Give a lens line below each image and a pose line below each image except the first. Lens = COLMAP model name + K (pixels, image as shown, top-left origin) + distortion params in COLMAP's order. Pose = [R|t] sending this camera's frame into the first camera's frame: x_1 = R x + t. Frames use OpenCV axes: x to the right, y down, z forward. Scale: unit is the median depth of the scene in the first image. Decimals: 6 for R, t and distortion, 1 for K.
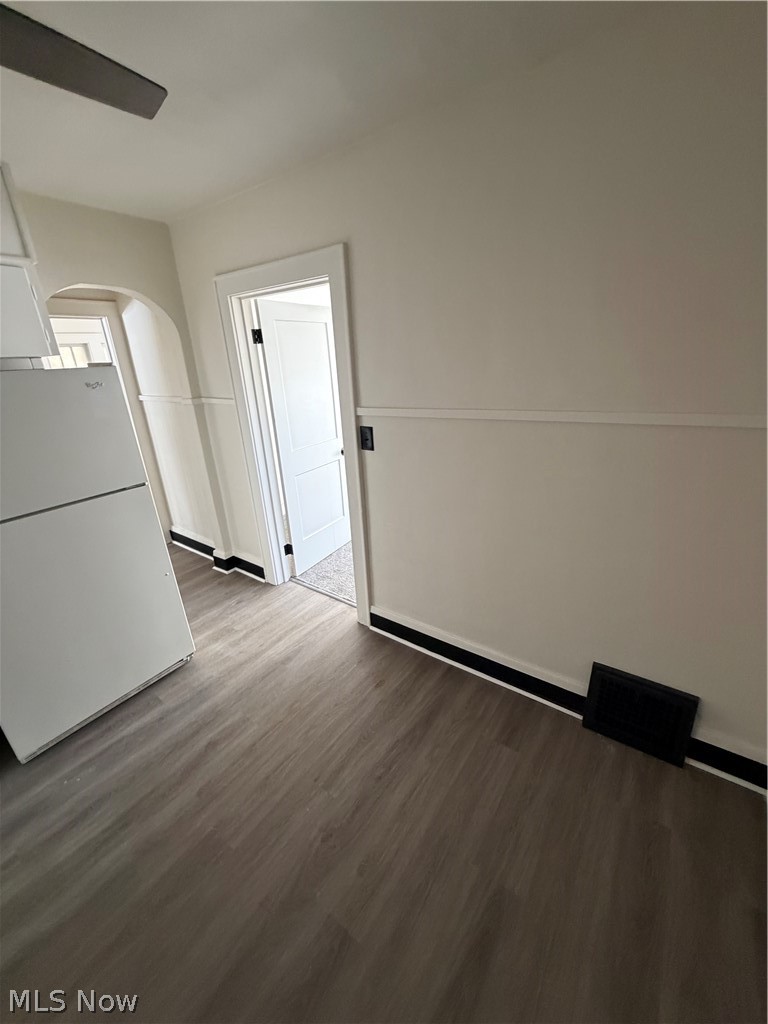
lens RADIAL K [[409.4, 0, 382.4], [0, 409.4, 509.6], [0, 0, 1]] dist [0.000090, -0.000108]
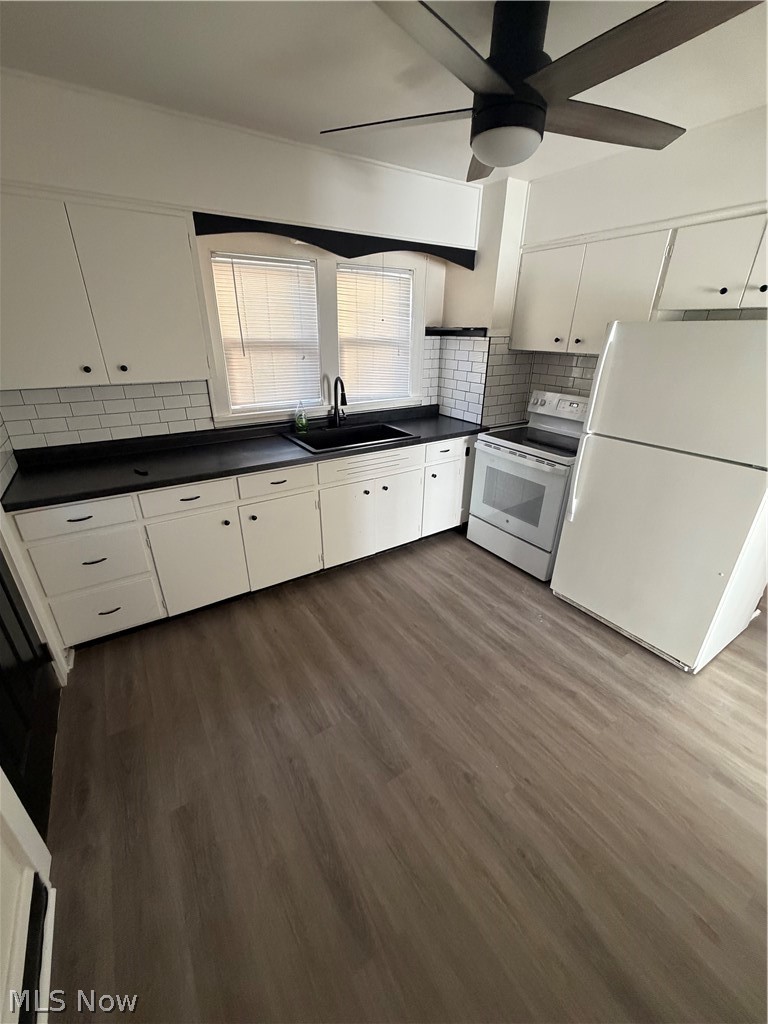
lens RADIAL K [[409.4, 0, 382.1], [0, 409.4, 513.7], [0, 0, 1]] dist [0.000090, -0.000108]
pose [[-0.359667, 0.425479, -0.830426, 0.437132], [-0.321847, 0.778793, 0.538420, -0.197212], [0.875816, 0.460922, -0.143167, 0.513508]]
